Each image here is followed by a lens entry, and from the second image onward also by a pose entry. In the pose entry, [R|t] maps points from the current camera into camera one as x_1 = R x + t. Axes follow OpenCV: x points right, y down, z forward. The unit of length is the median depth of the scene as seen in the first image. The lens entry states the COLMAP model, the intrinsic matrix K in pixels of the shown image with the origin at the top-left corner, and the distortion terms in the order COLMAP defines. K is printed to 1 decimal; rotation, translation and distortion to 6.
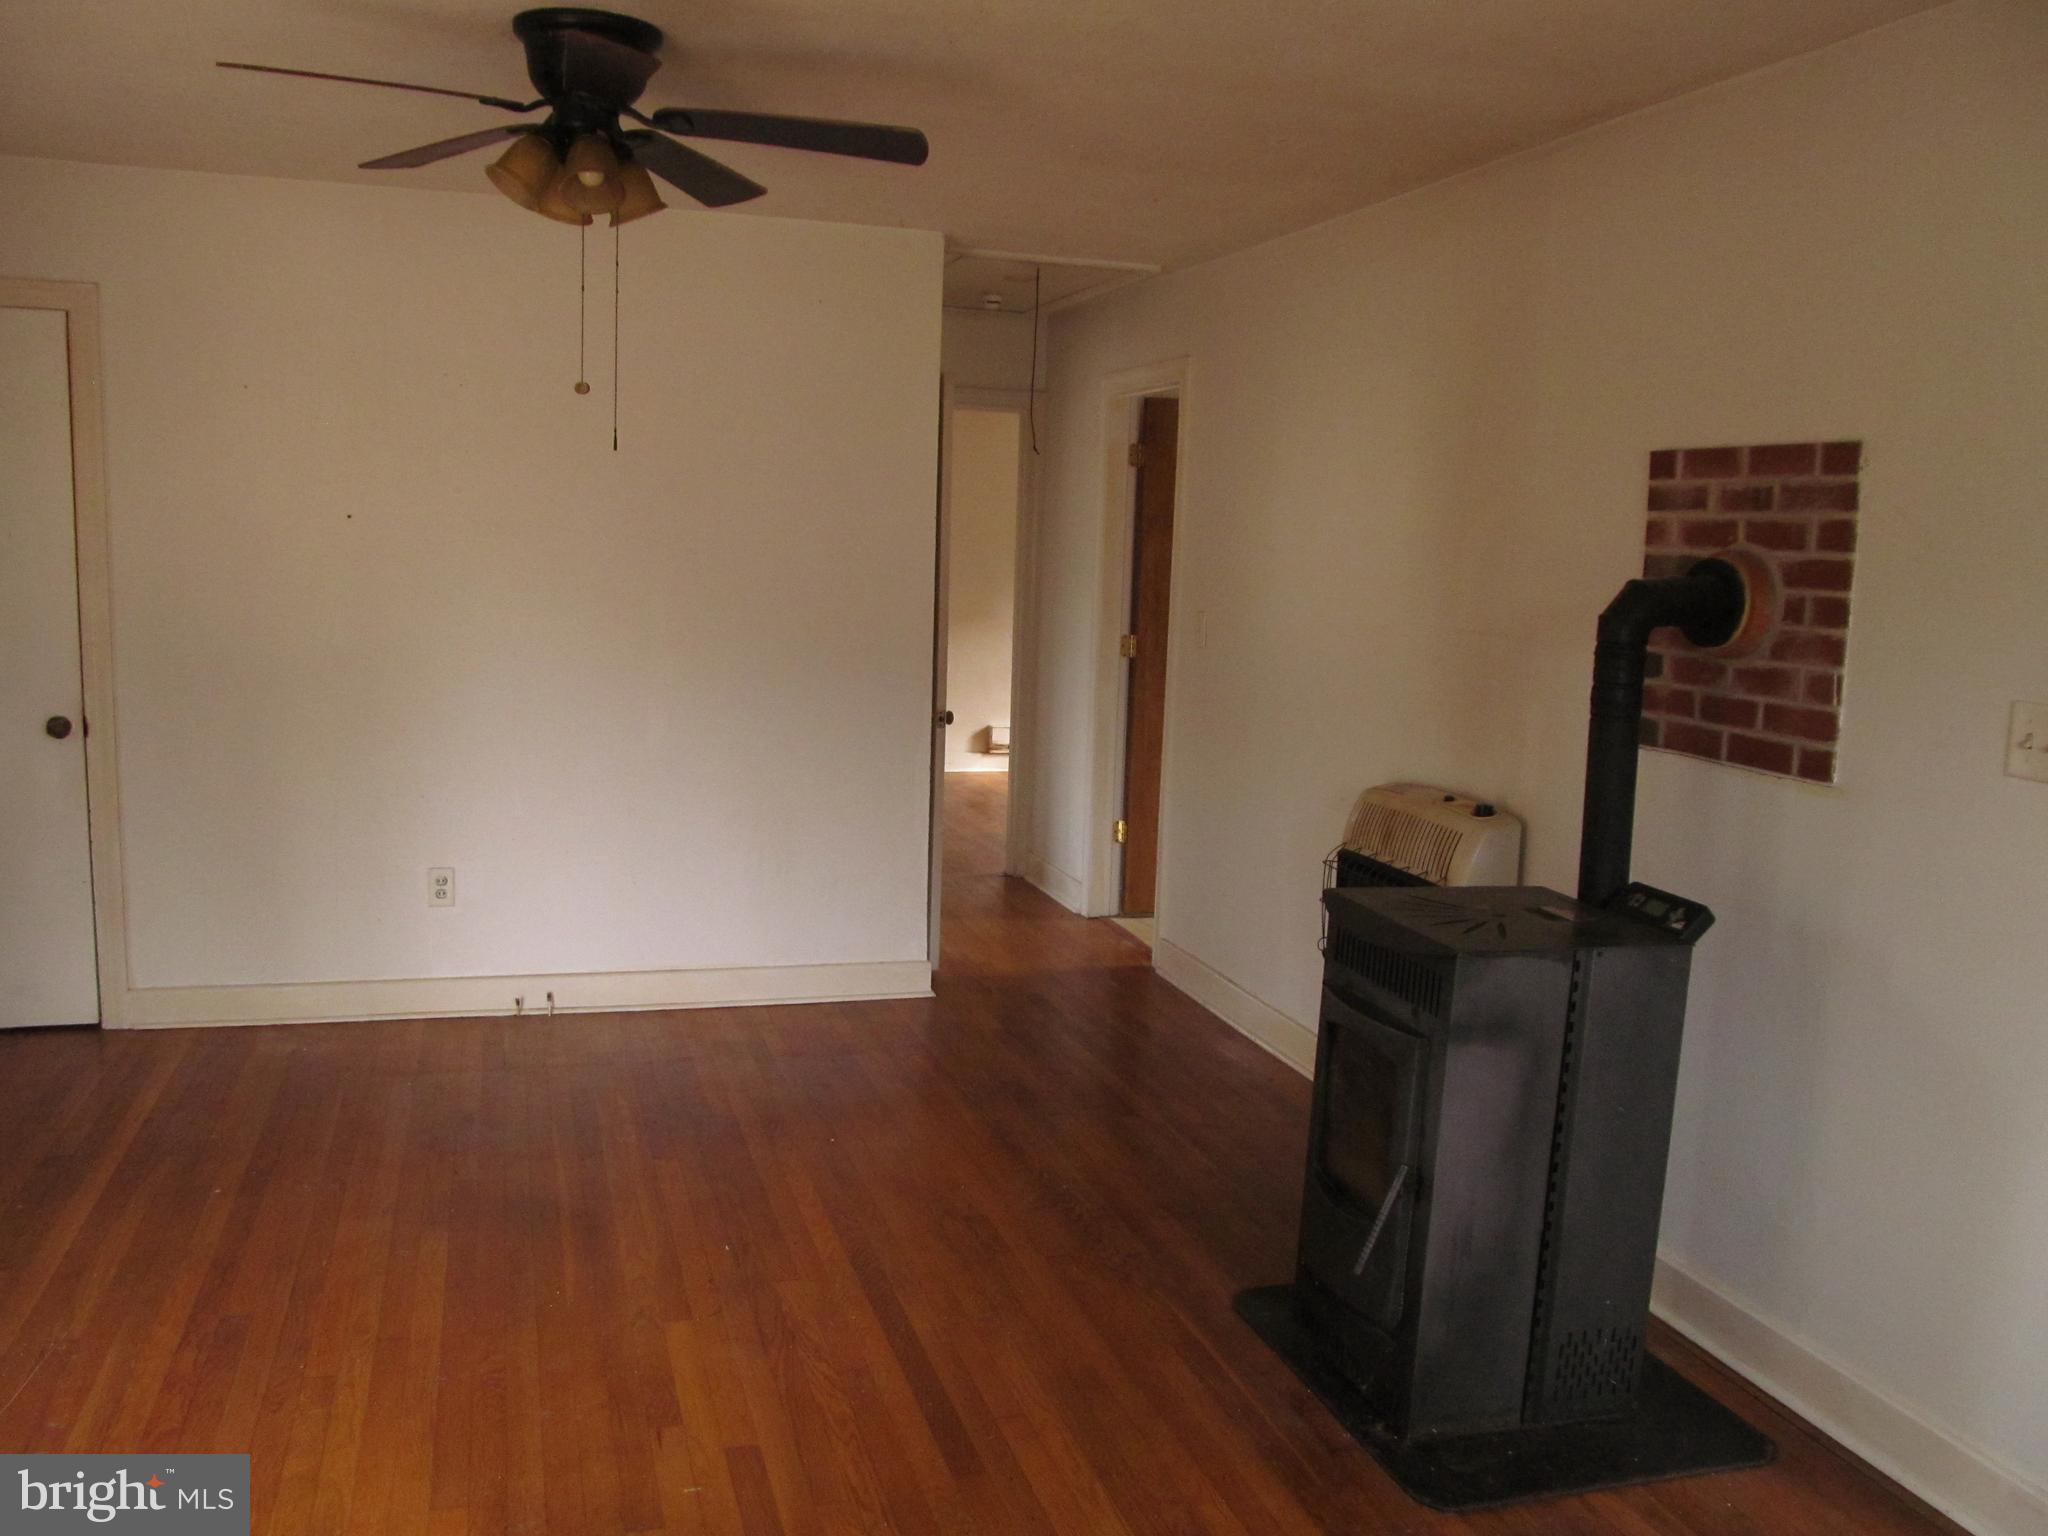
lens RADIAL K [[1711.7, 0, 1031.0], [0, 1711.7, 763.7], [0, 0, 1]] dist [-0.059925, 0.023395]
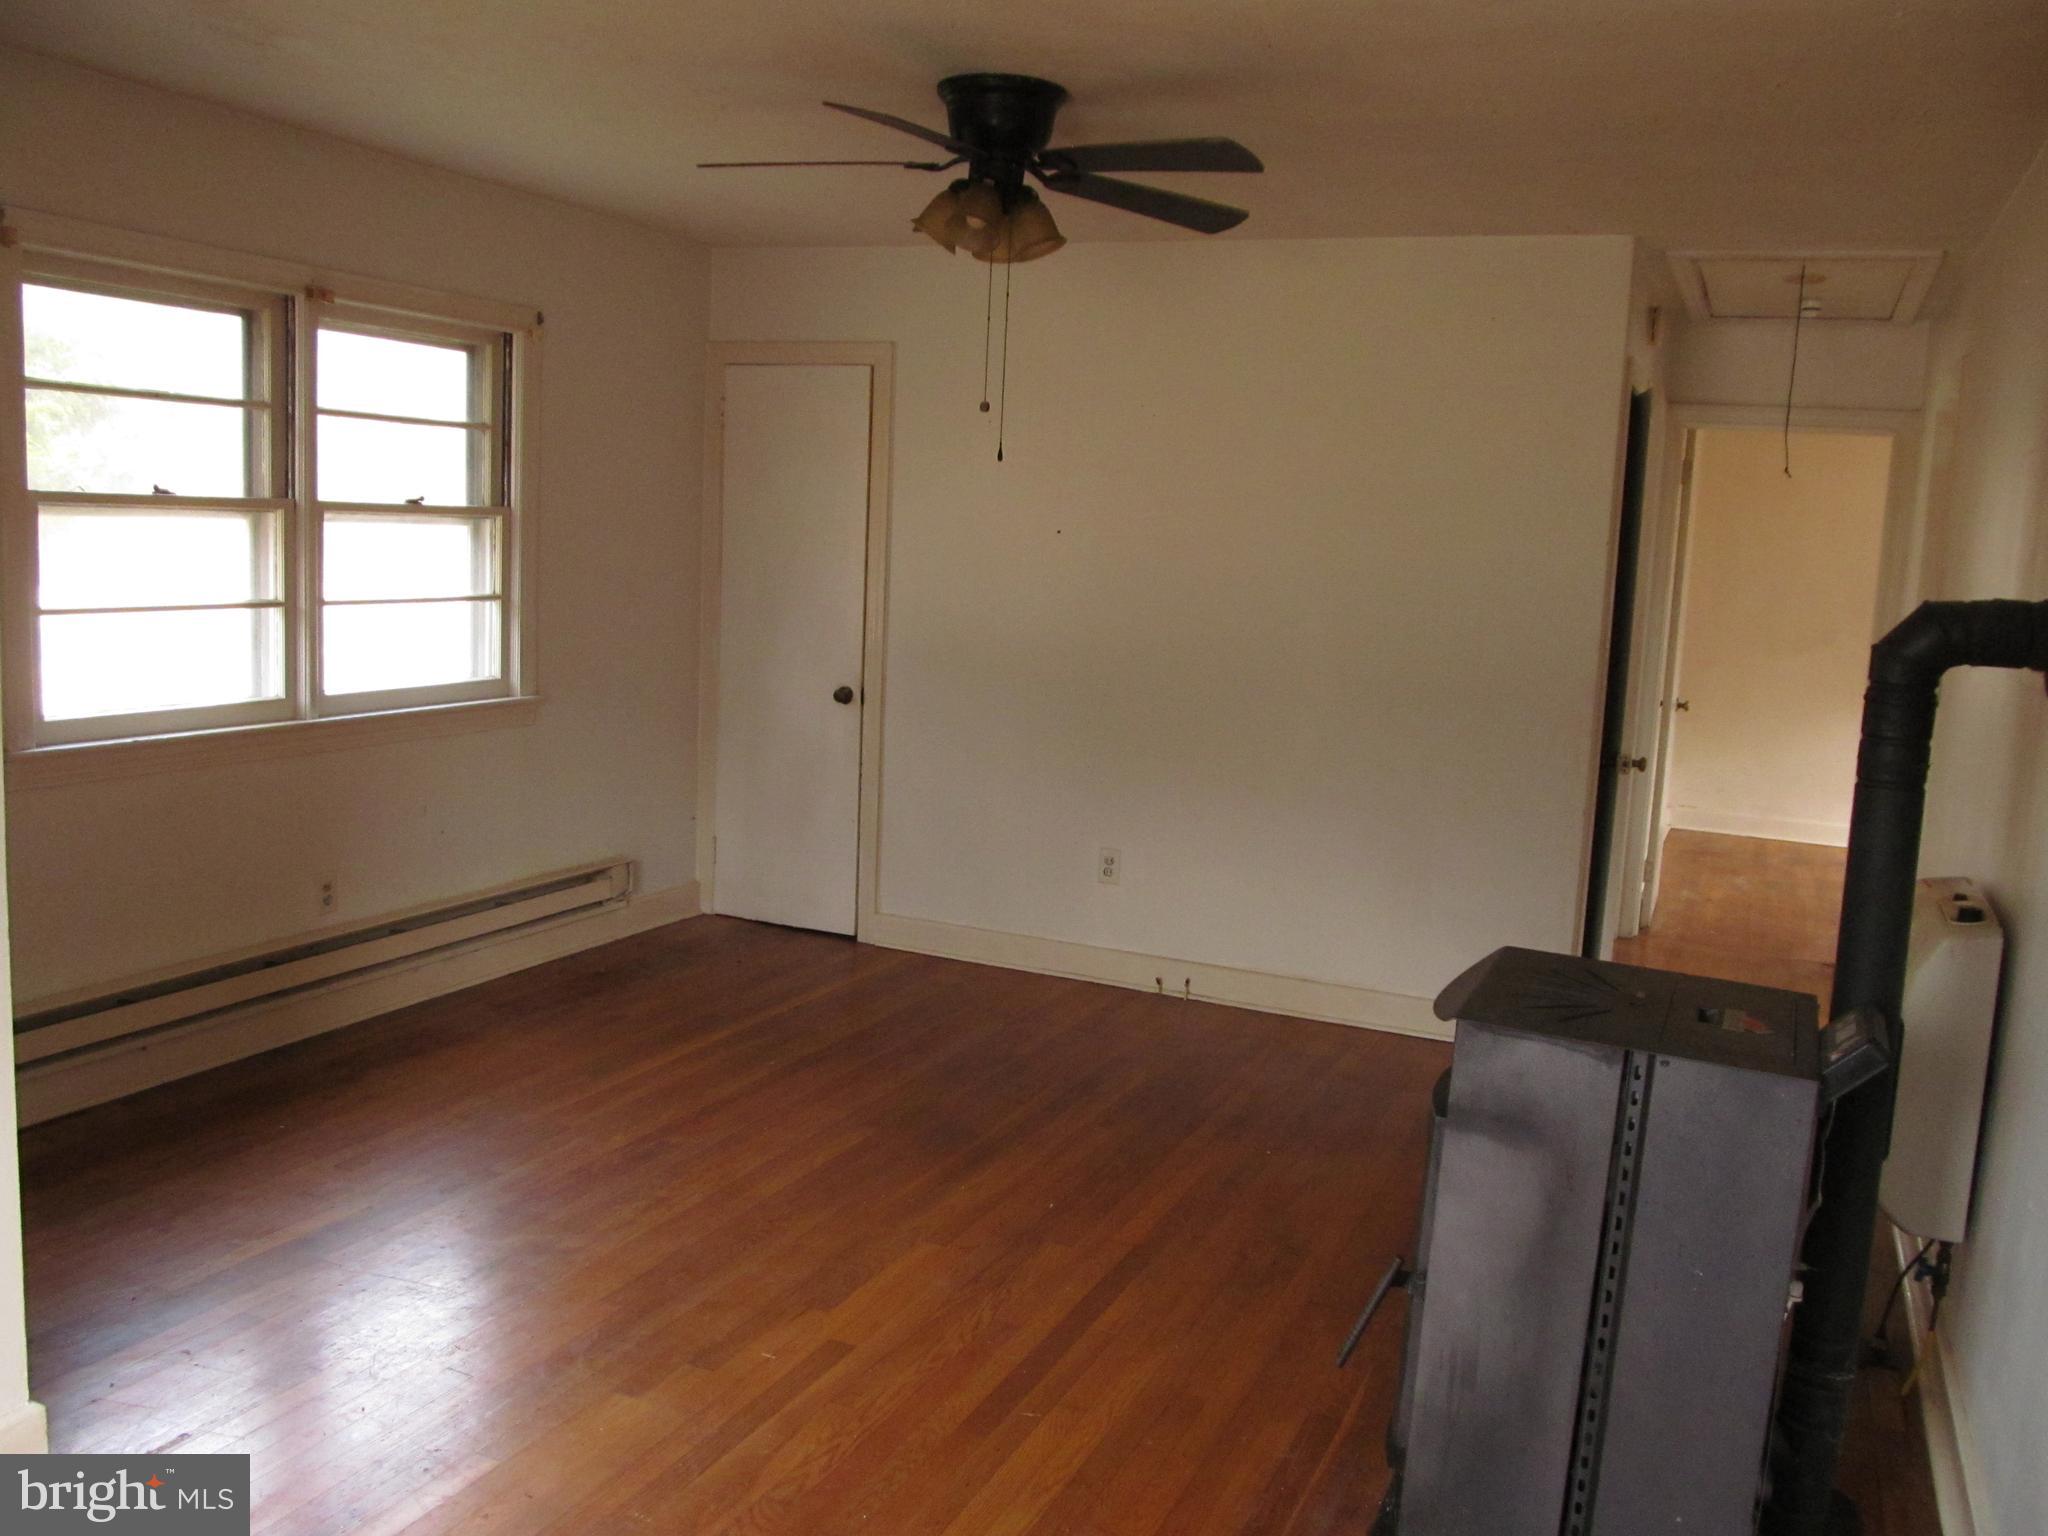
lens RADIAL K [[1711.7, 0, 1031.0], [0, 1711.7, 763.7], [0, 0, 1]] dist [-0.059925, 0.023395]
pose [[0.751097, 0.092717, -0.653649, 0.552659], [-0.112508, 0.993582, 0.011654, -0.002111], [0.650534, 0.064788, 0.756708, 0.185963]]
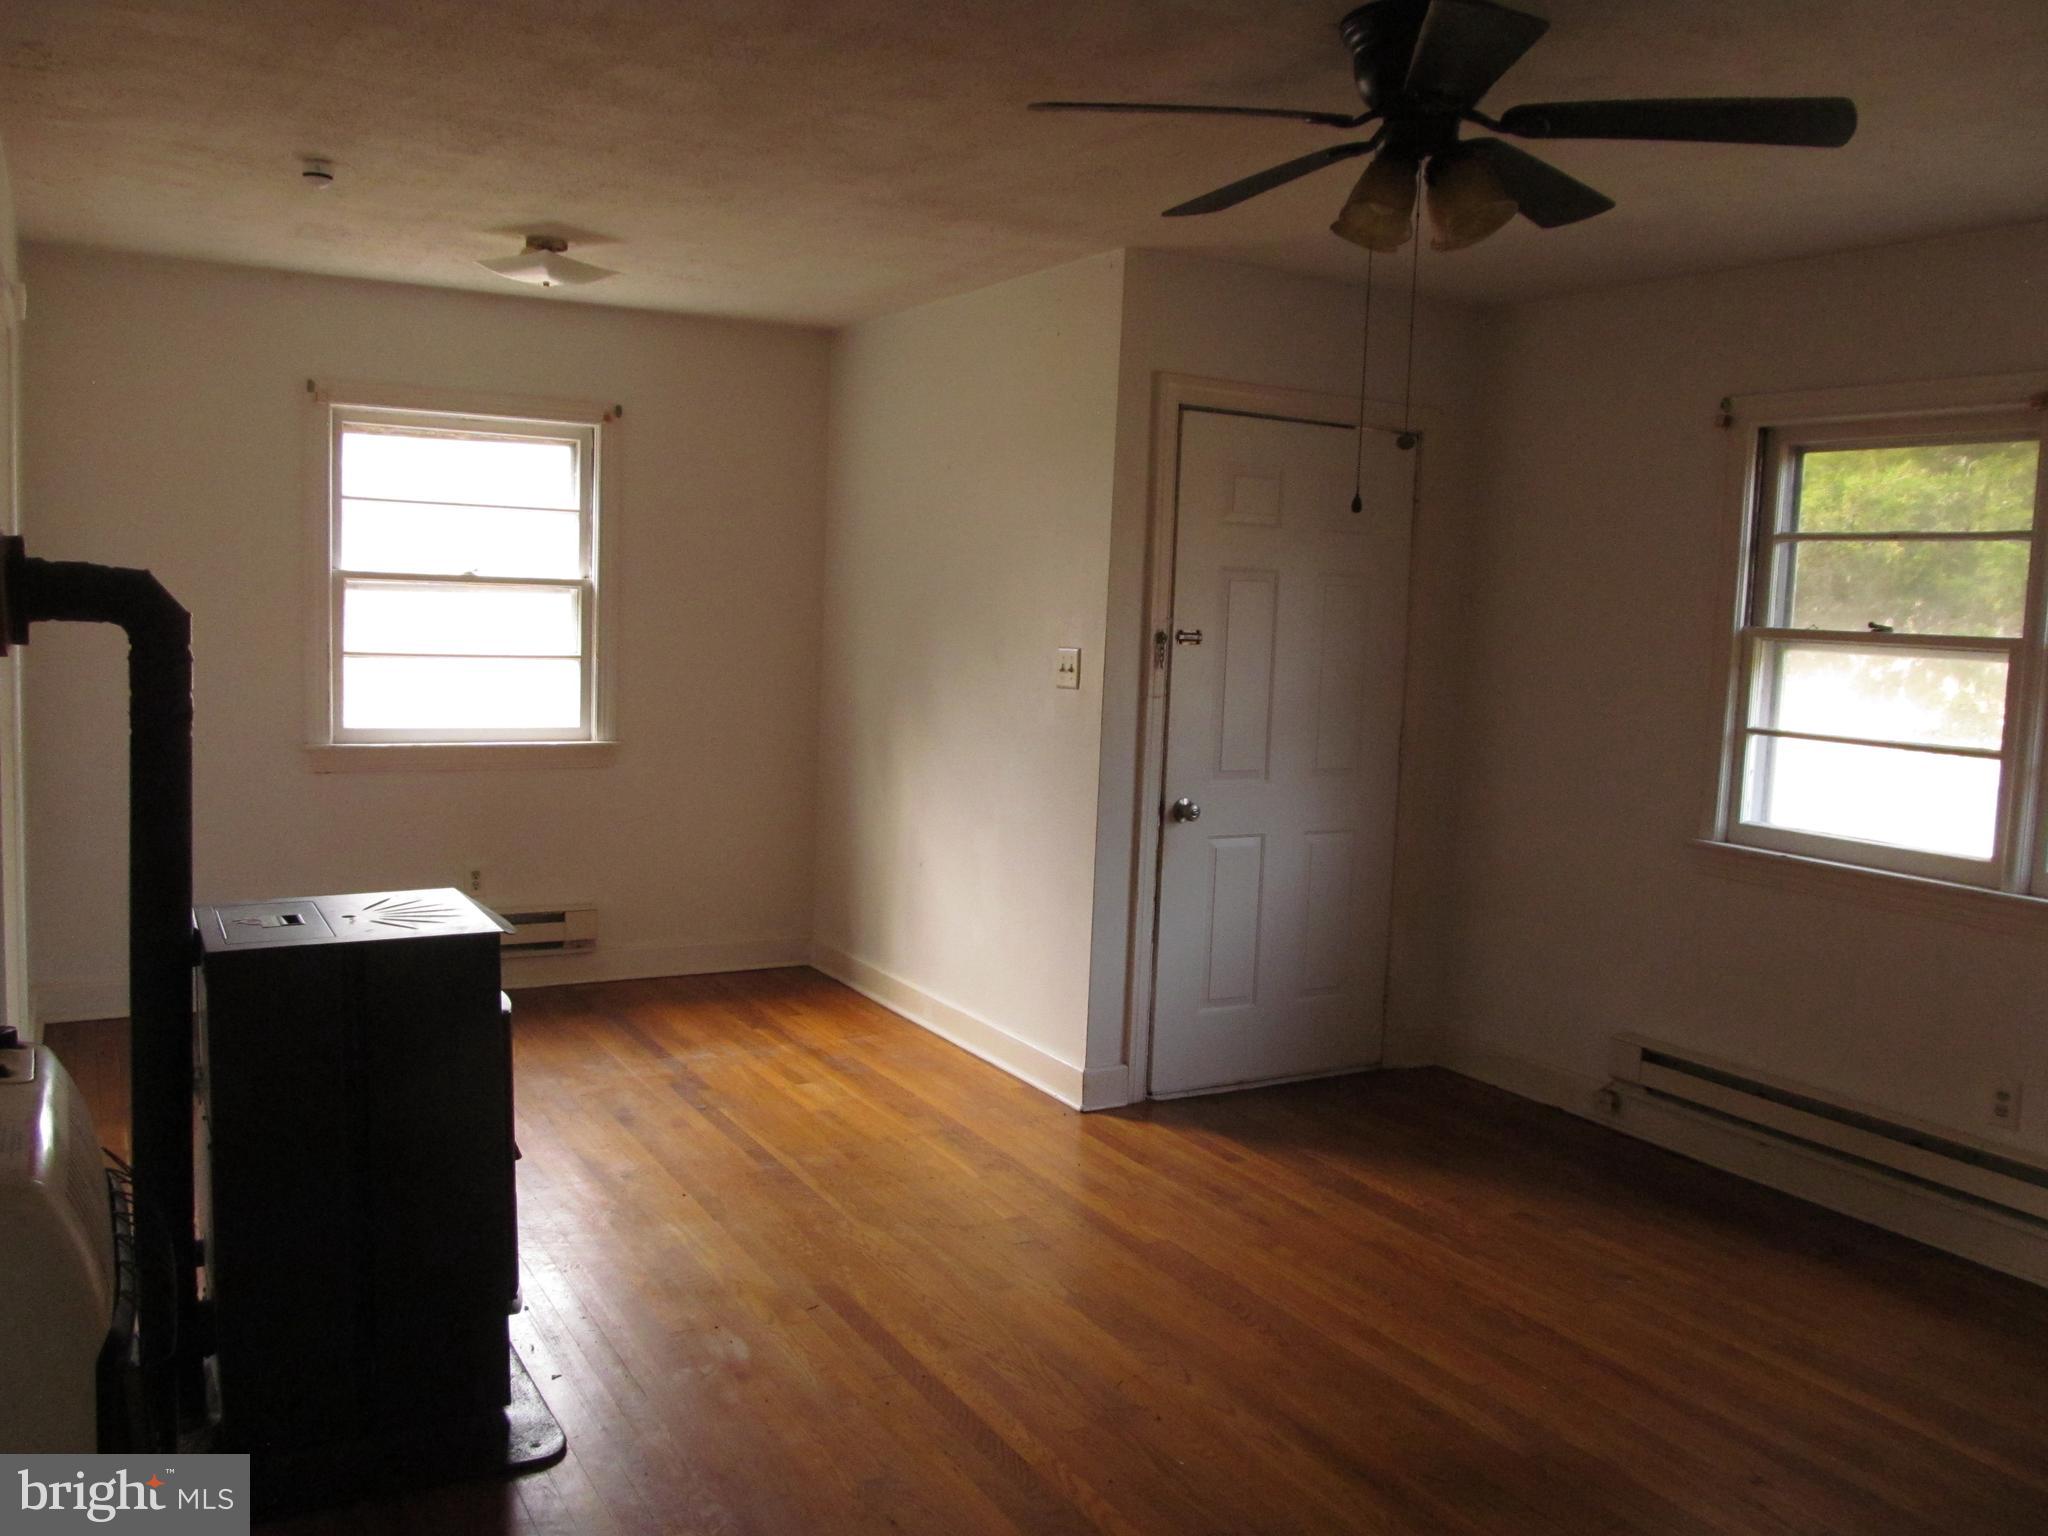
lens RADIAL K [[1711.7, 0, 1031.0], [0, 1711.7, 763.7], [0, 0, 1]] dist [-0.059925, 0.023395]
pose [[-0.976281, -0.052096, -0.210147, 0.095159], [-0.099292, 0.970262, 0.220754, -0.251143], [0.192397, 0.236384, -0.952421, 1.924472]]
